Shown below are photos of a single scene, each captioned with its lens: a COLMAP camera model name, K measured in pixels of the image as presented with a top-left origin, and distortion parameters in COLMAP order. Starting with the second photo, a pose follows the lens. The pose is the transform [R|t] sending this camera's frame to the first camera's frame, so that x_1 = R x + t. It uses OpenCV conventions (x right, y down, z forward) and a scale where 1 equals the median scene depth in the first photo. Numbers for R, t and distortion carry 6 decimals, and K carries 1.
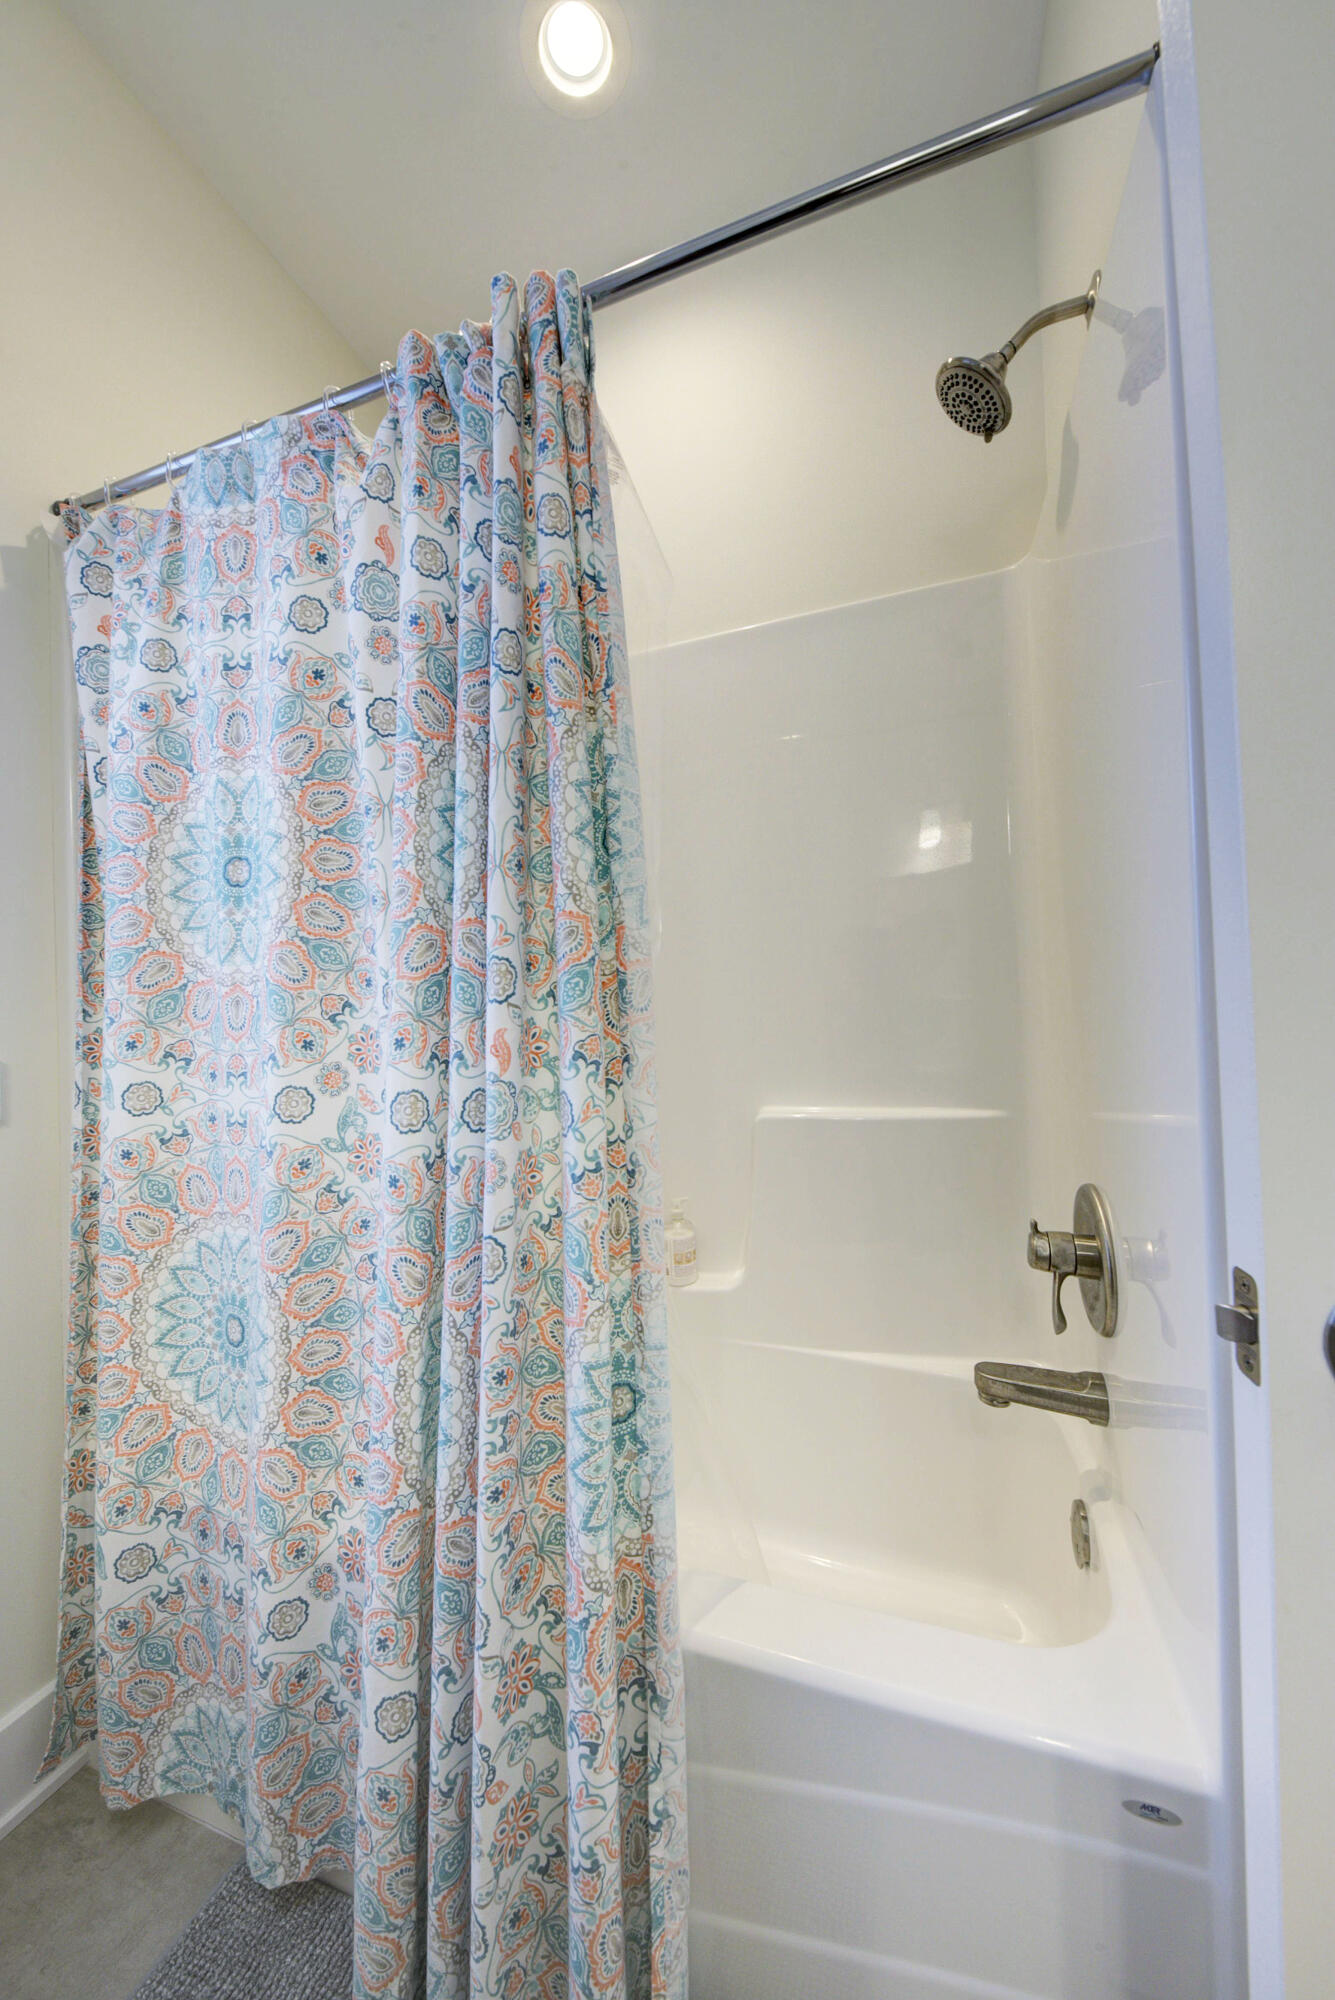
lens RADIAL K [[684.7, 0, 672.2], [0, 684.7, 1016.4], [0, 0, 1]] dist [0.007495, -0.005546]
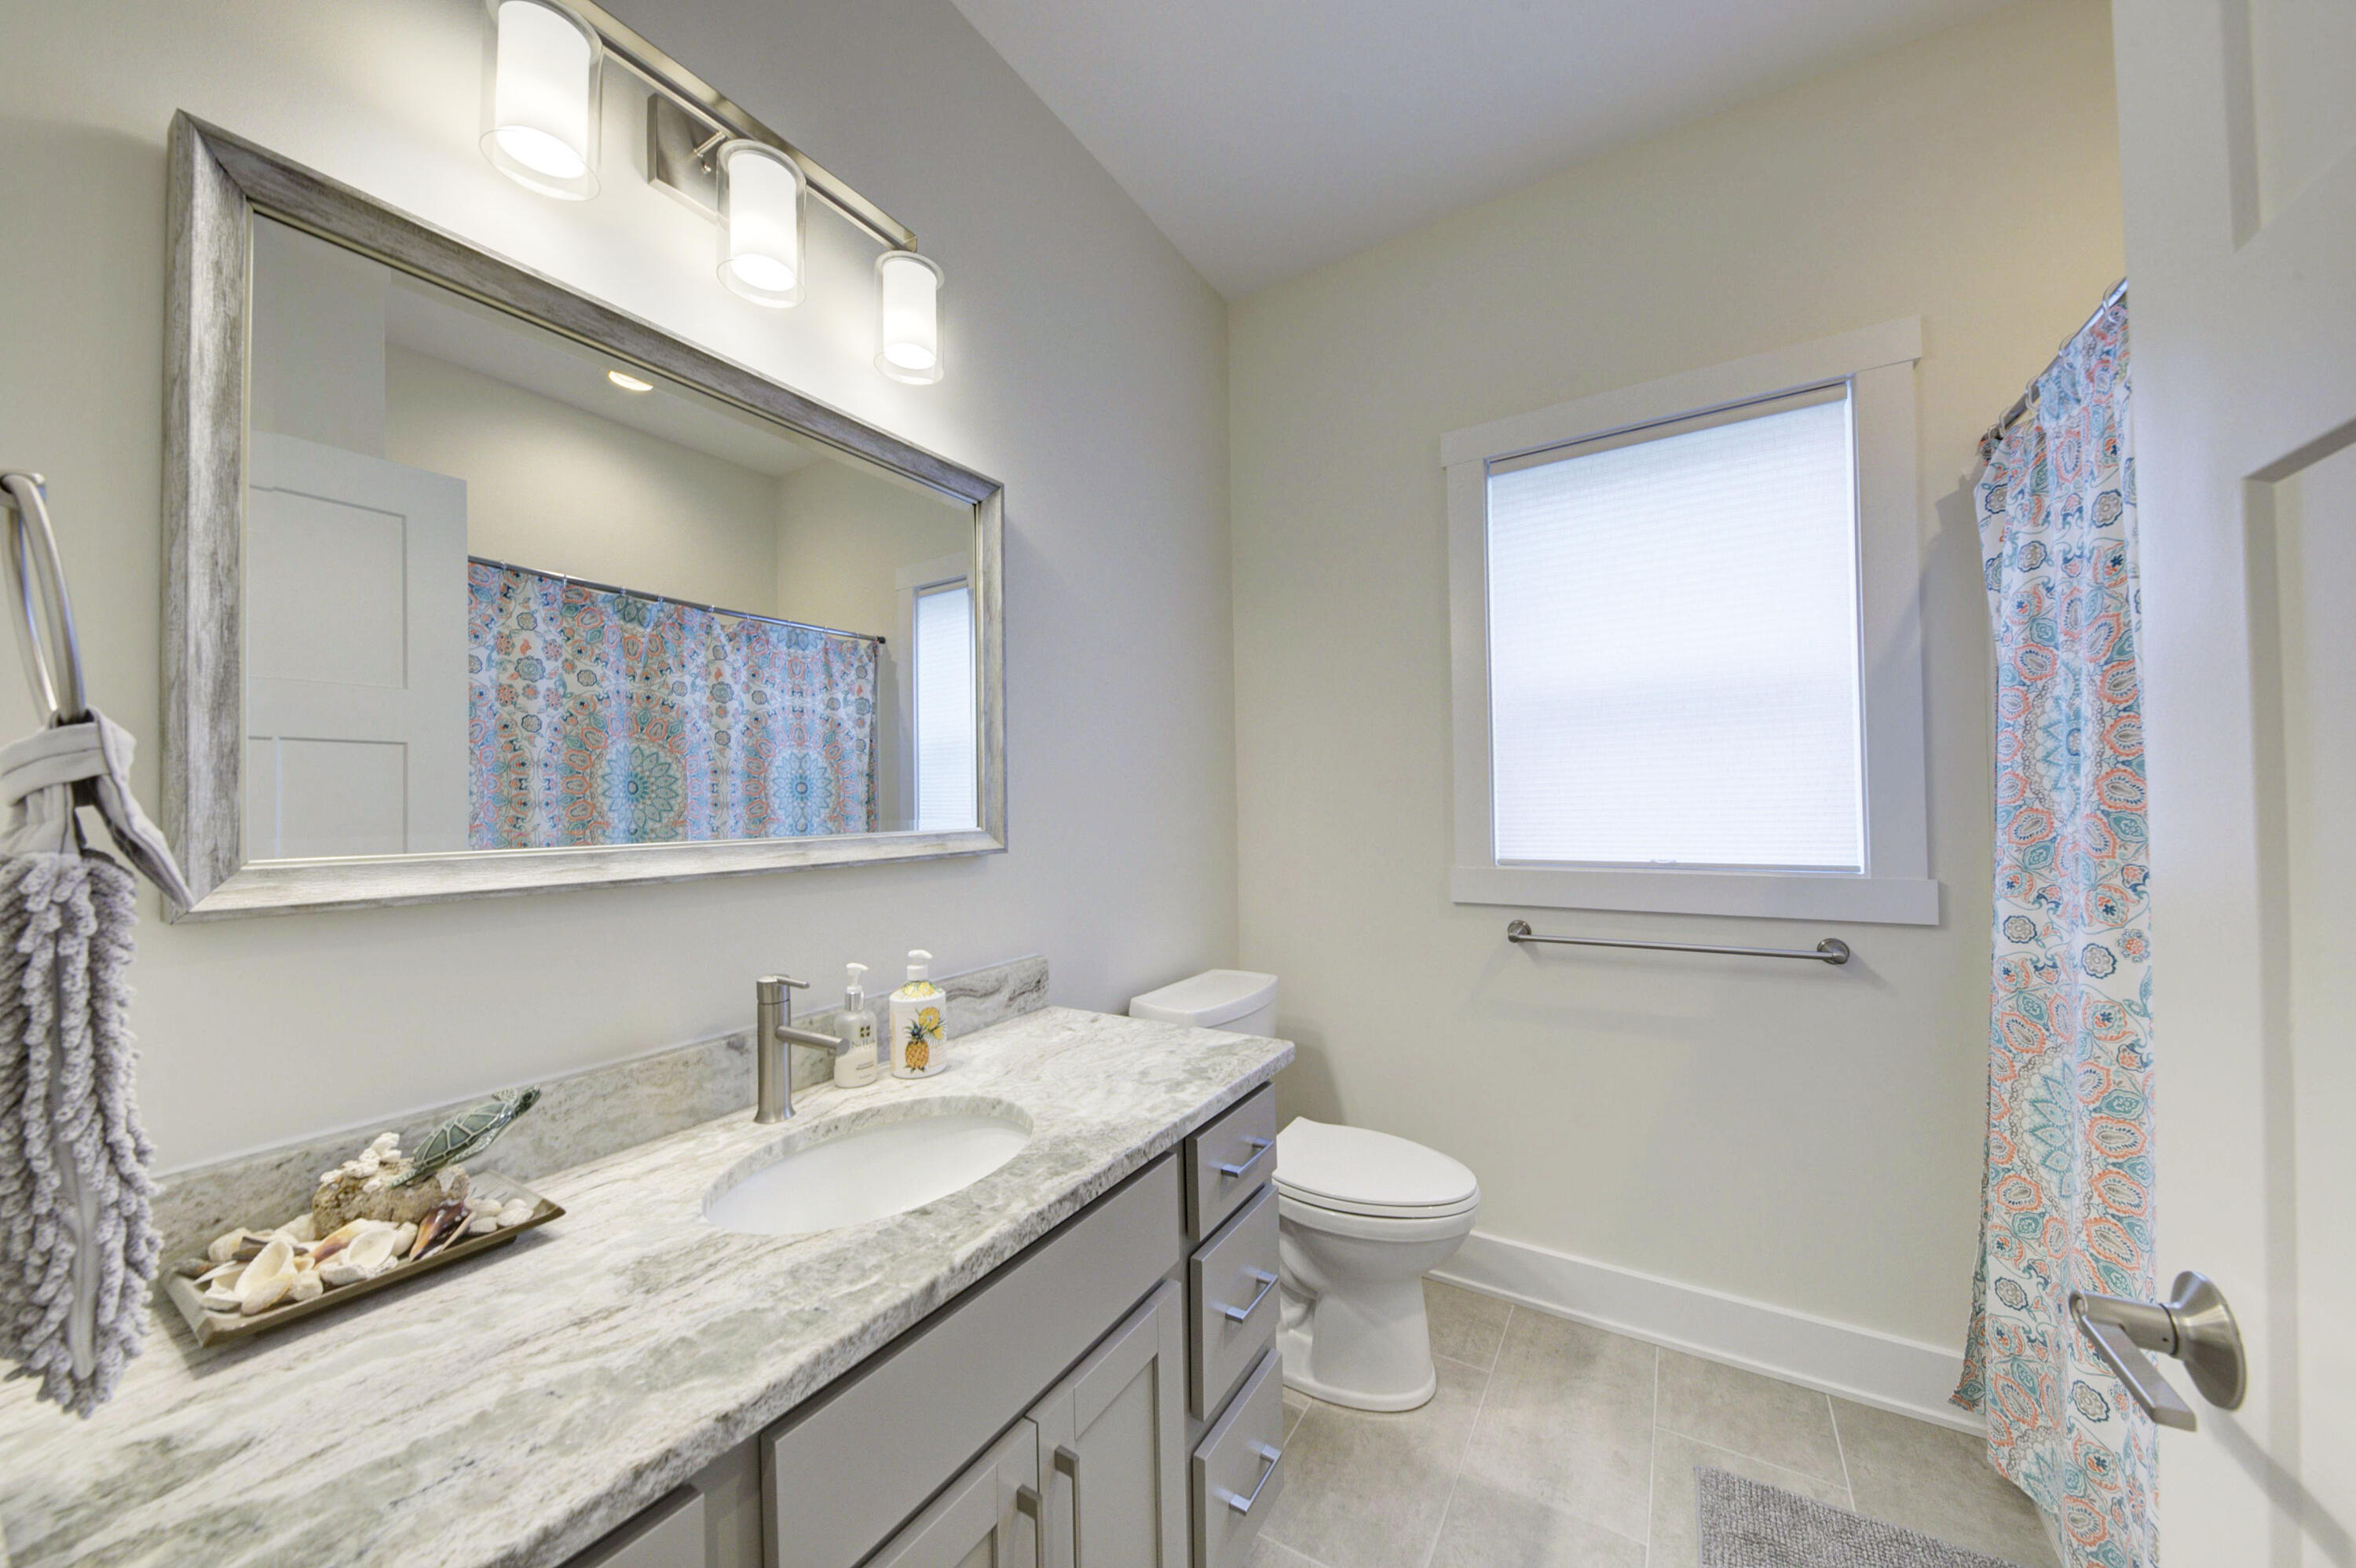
lens RADIAL K [[806.5, 0, 1173.6], [0, 806.5, 792.1], [0, 0, 1]] dist [0.007495, -0.005546]
pose [[-0.217687, 0.021585, -0.975780, 0.948837], [0.036362, 0.999241, 0.013992, -0.198336], [0.975341, -0.032436, -0.218306, -0.147186]]
